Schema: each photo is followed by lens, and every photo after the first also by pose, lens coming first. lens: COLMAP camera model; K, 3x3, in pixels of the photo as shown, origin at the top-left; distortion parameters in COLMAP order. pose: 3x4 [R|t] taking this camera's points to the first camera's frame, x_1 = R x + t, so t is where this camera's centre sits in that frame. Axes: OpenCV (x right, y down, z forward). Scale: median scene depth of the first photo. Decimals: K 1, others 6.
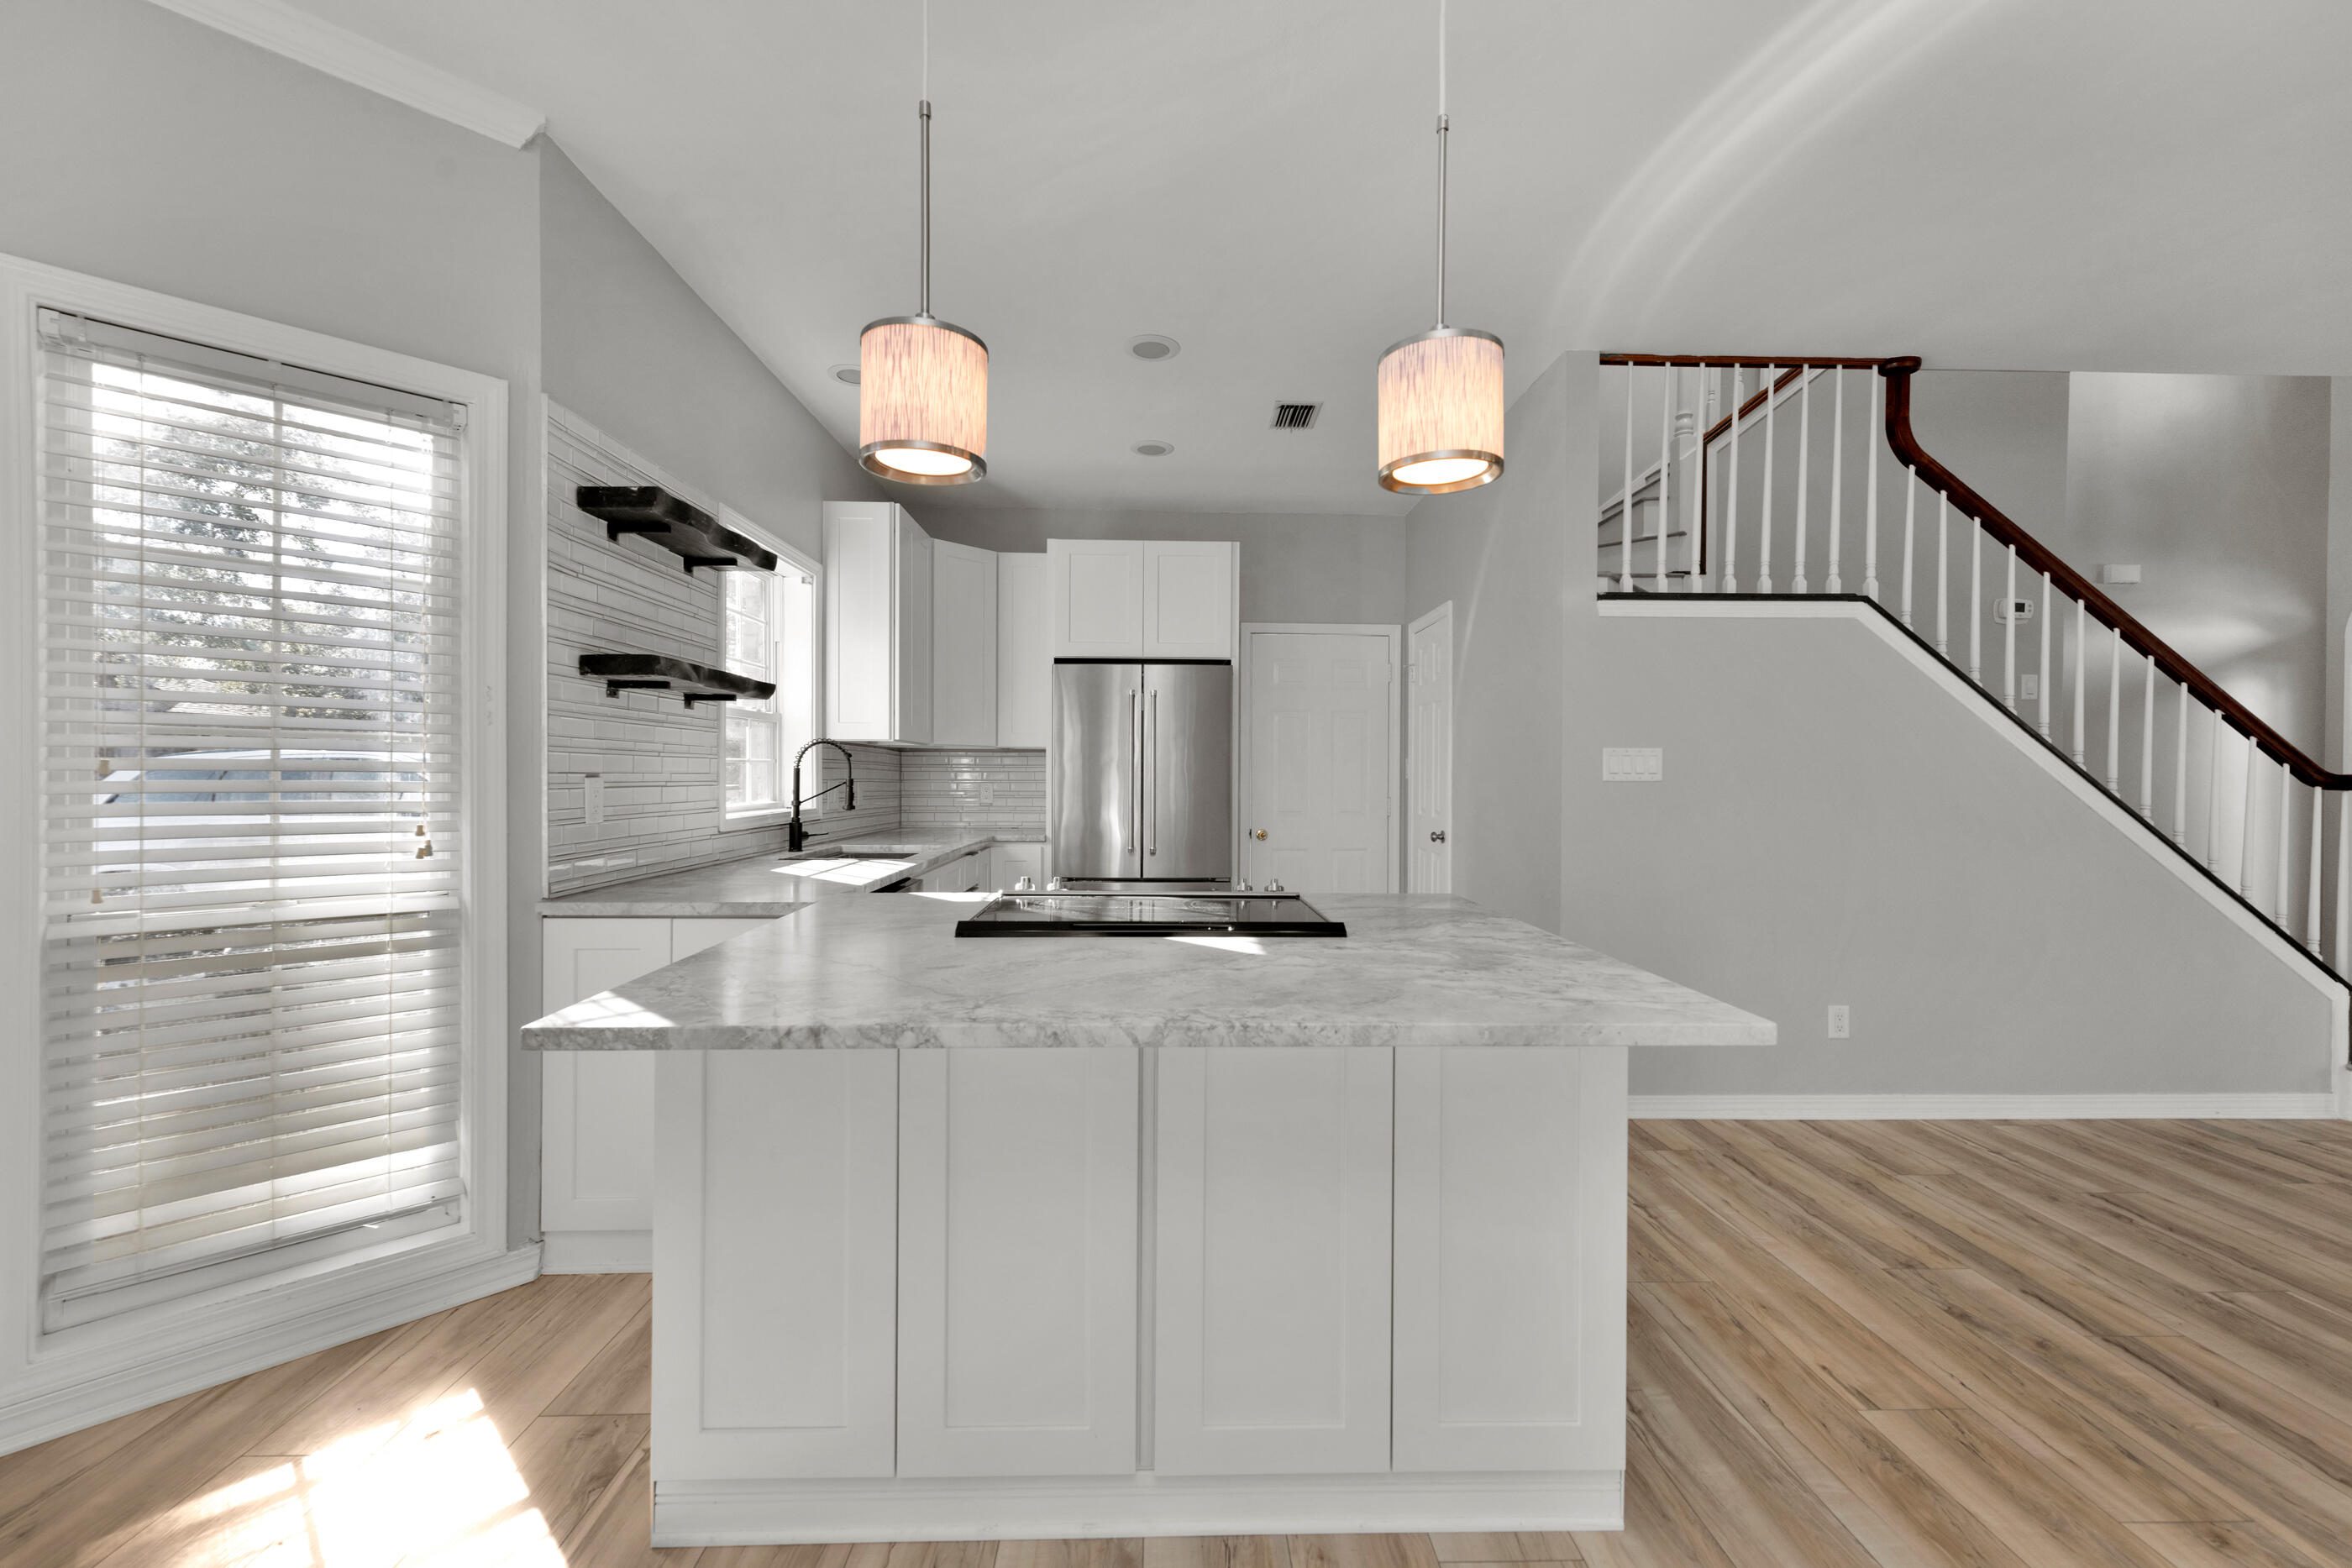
lens RADIAL K [[944.4, 0, 1144.8], [0, 944.4, 796.8], [0, 0, 1]] dist [0.007301, -0.003423]
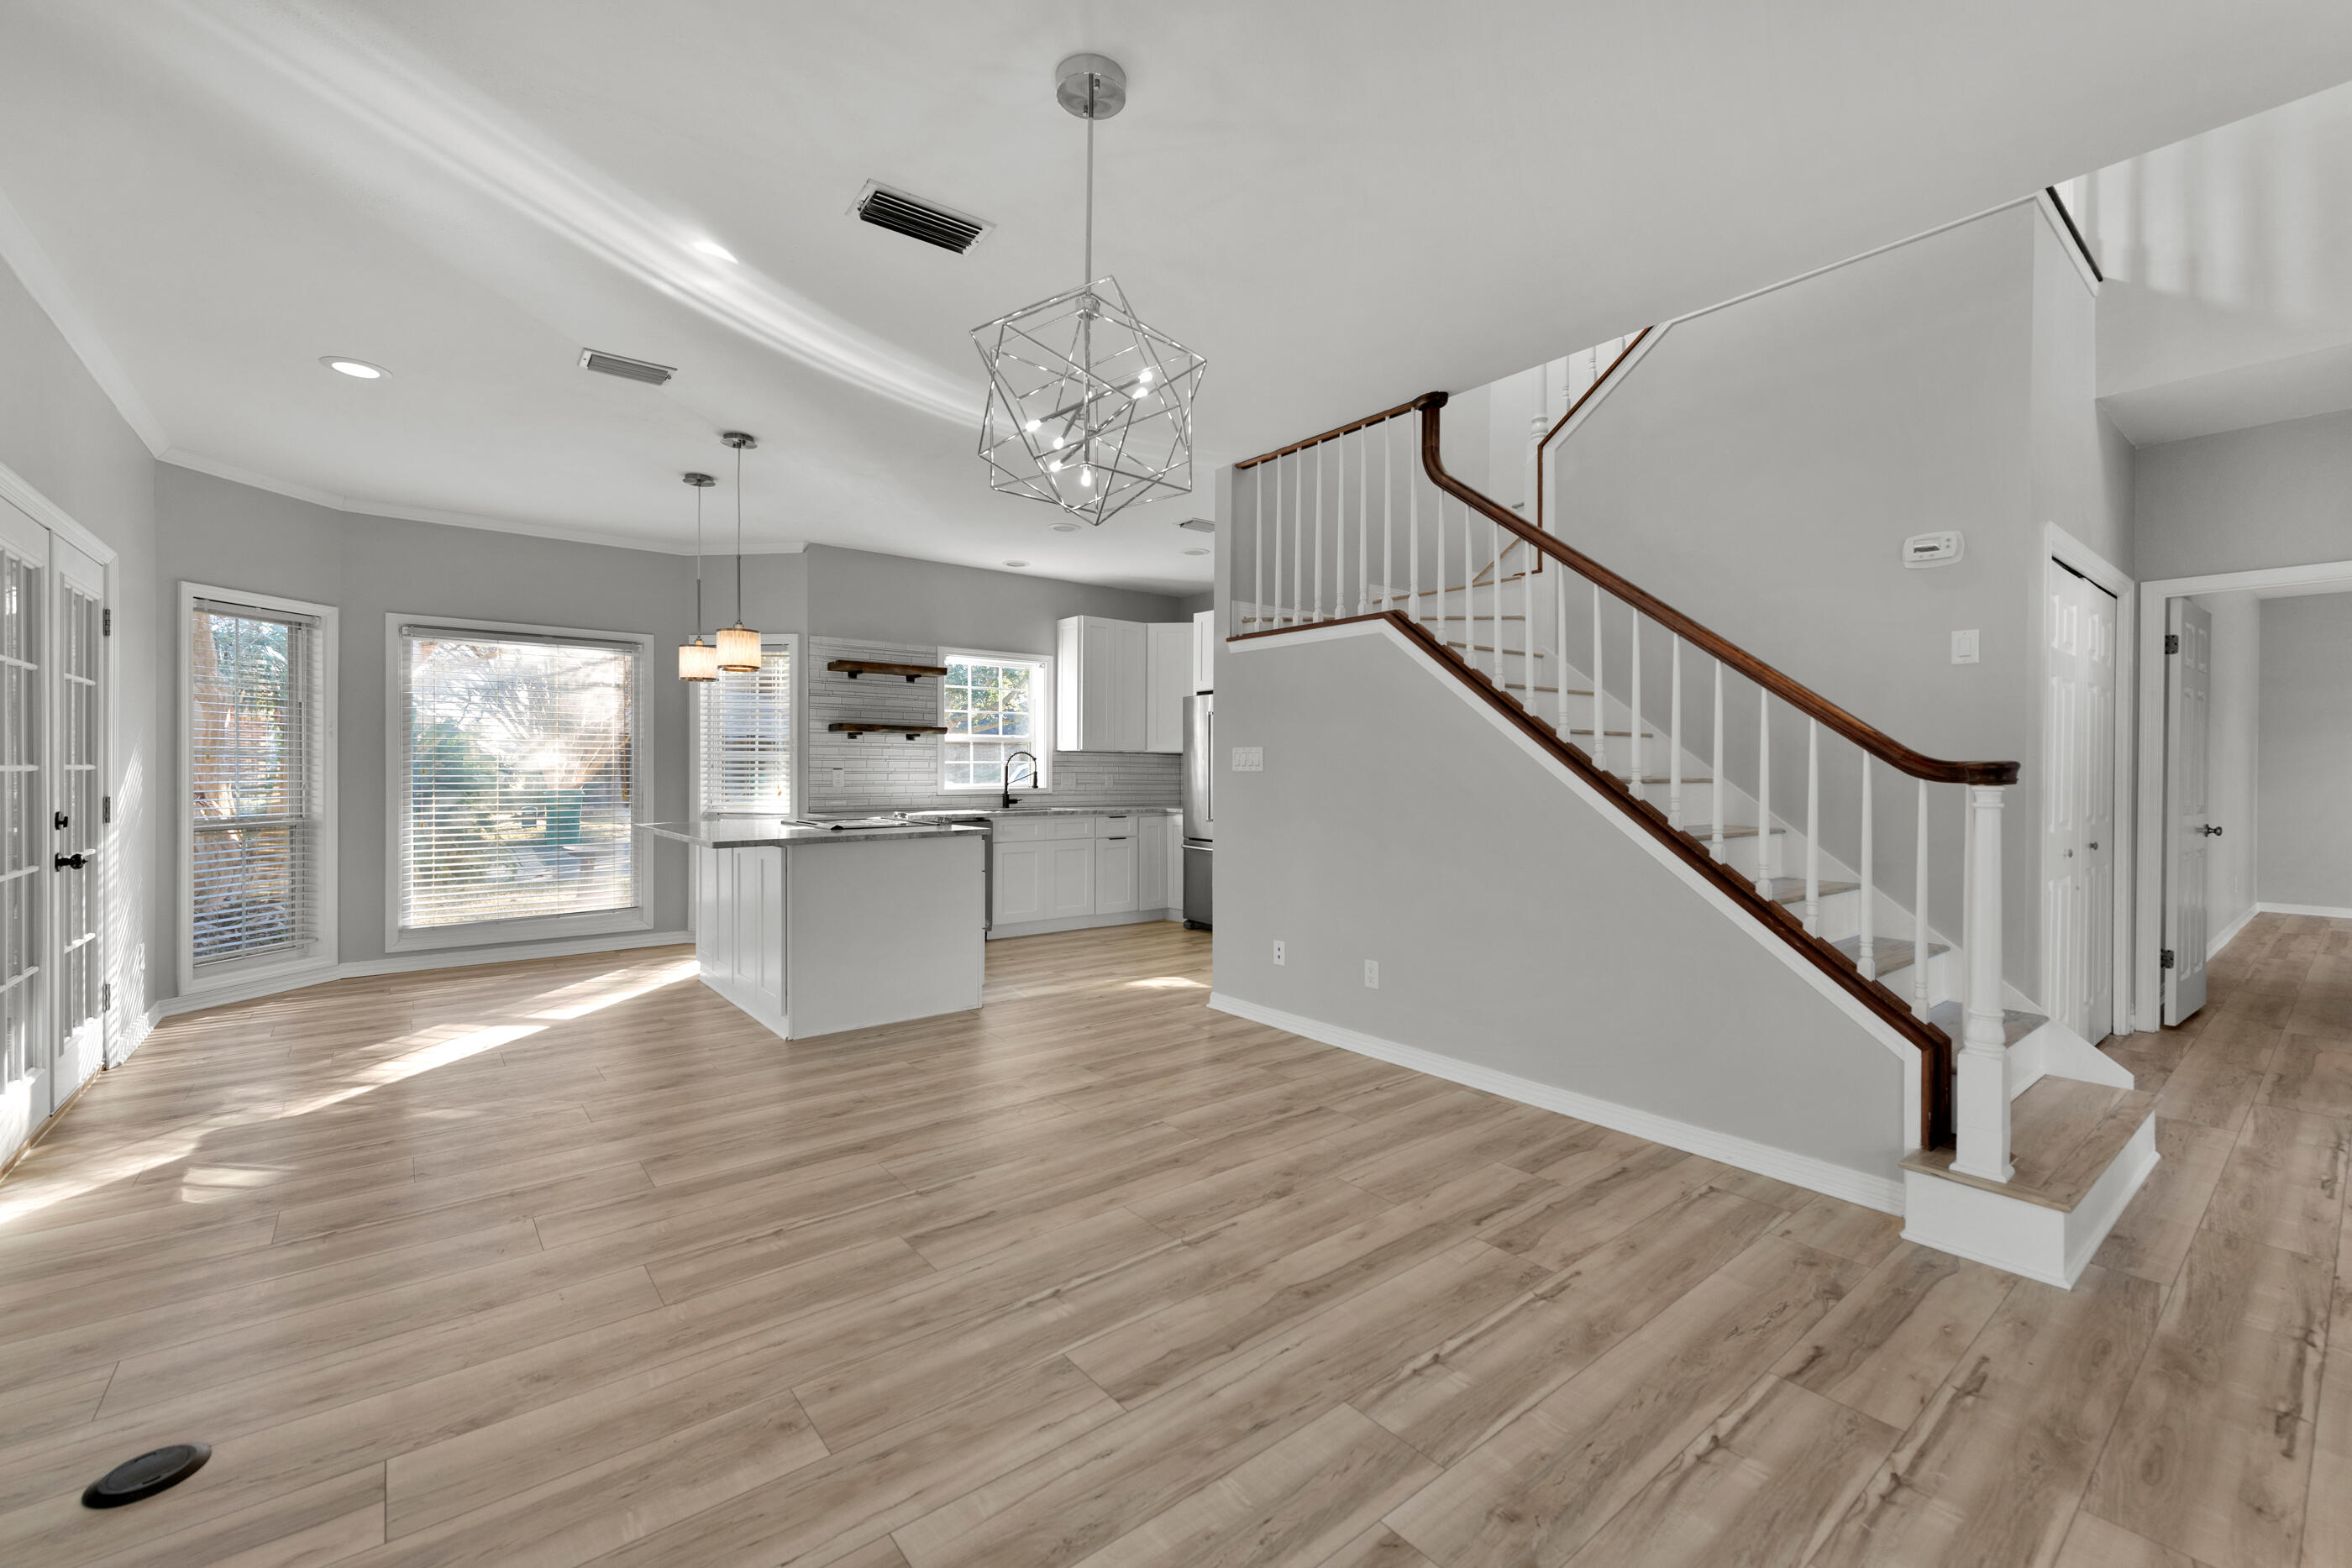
lens RADIAL K [[944.4, 0, 1166.3], [0, 944.4, 749.4], [0, 0, 1]] dist [0.007301, -0.003423]
pose [[0.614503, -0.025734, -0.788495, 1.514879], [-0.018519, 0.998722, -0.047028, 0.022357], [0.788697, 0.043501, 0.613241, 0.077250]]
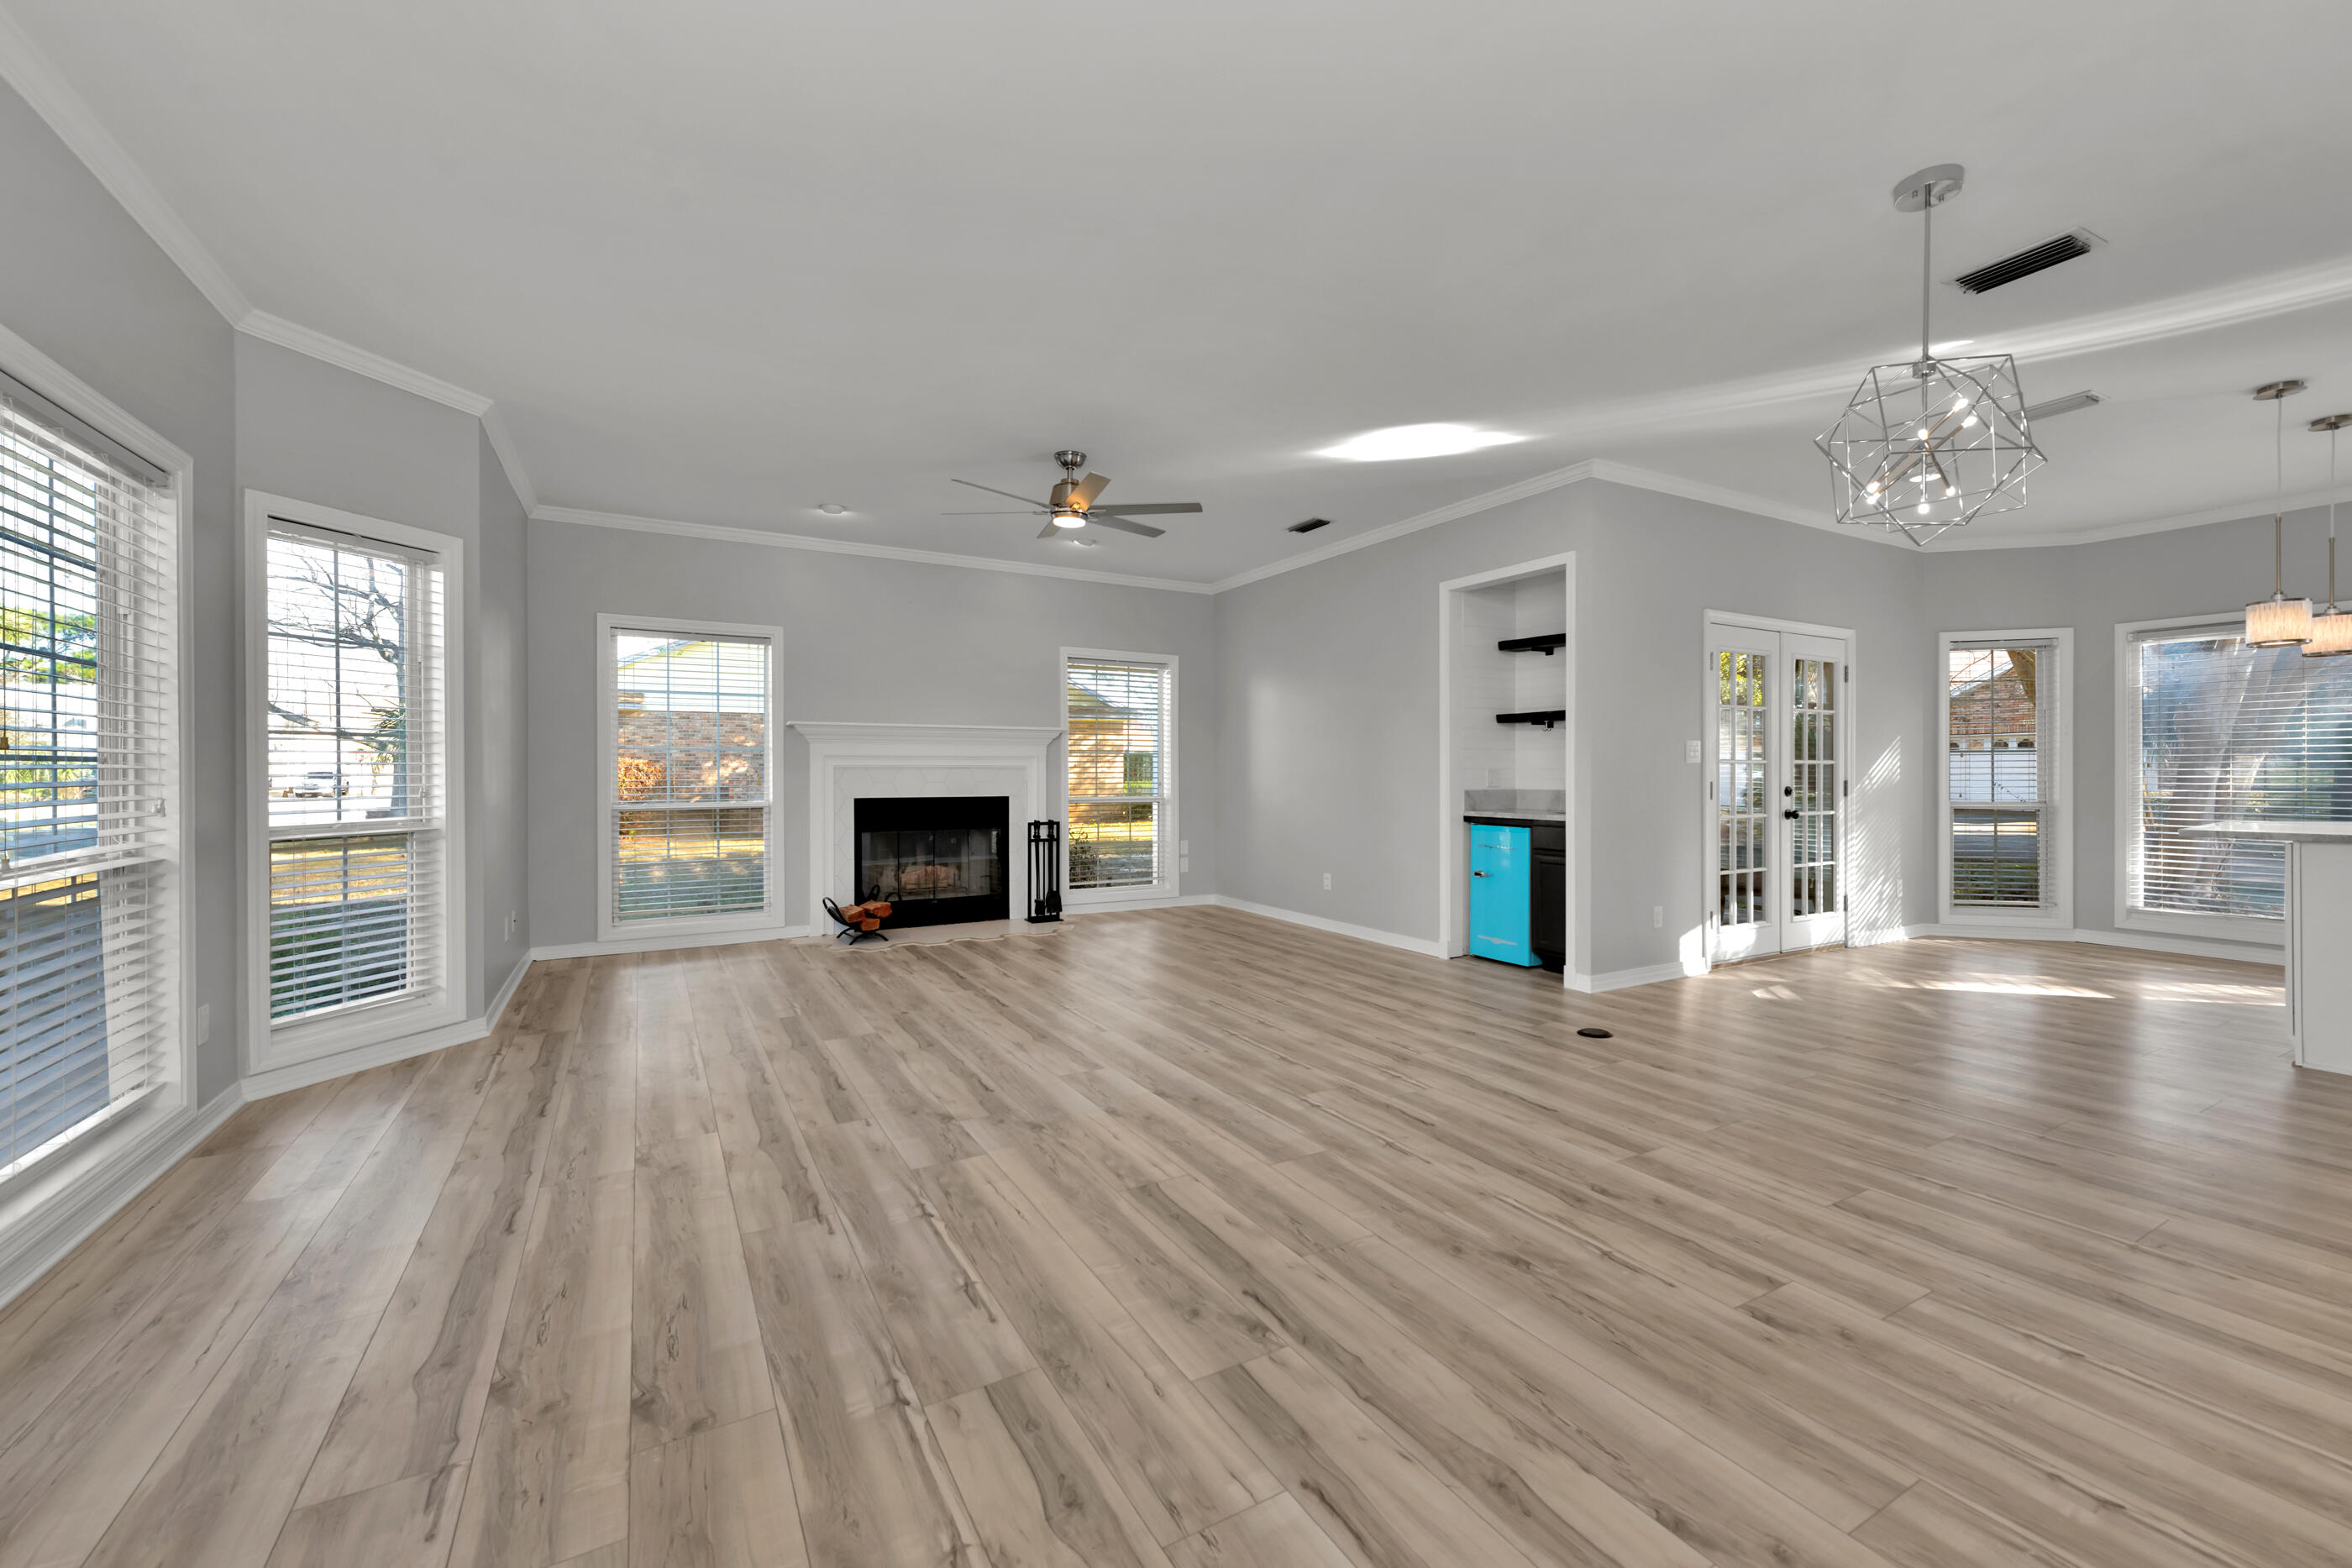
lens RADIAL K [[944.4, 0, 1199.5], [0, 944.4, 773.6], [0, 0, 1]] dist [0.007301, -0.003423]
pose [[-0.870168, -0.004942, -0.492731, 1.875534], [-0.016324, 0.999690, 0.018801, 0.016528], [0.492485, 0.024404, -0.869979, 0.791294]]
